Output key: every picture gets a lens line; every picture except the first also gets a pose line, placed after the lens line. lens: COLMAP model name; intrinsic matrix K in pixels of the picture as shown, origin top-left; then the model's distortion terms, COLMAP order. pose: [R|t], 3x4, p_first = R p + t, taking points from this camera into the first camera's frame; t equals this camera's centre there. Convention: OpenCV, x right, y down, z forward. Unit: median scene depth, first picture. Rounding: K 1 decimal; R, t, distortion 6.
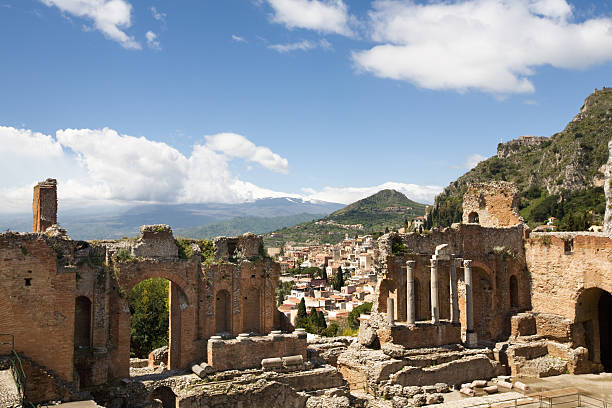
lens RADIAL K [[606.0, 0, 303.7], [0, 606.0, 202.2], [0, 0, 1]] dist [0.052566, 0.000000]
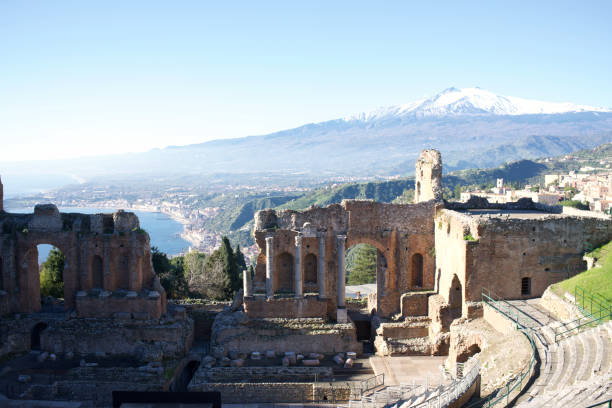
lens RADIAL K [[705.1, 0, 306.2], [0, 705.1, 207.2], [0, 0, 1]] dist [-0.176482, 0.000000]
pose [[0.882010, 0.035336, -0.469904, 0.718994], [0.028819, 0.991273, 0.128635, -0.099260], [0.470348, -0.126999, 0.873295, -0.027867]]
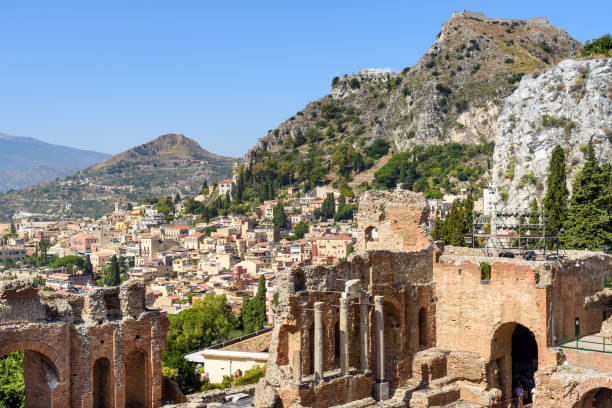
lens RADIAL K [[906.2, 0, 323.9], [0, 906.2, 199.9], [0, 0, 1]] dist [0.020630, 0.000000]
pose [[0.949150, -0.002246, 0.314816, -0.179186], [-0.017586, 0.998035, 0.060140, -0.101615], [-0.314332, -0.062618, 0.947246, -0.128275]]
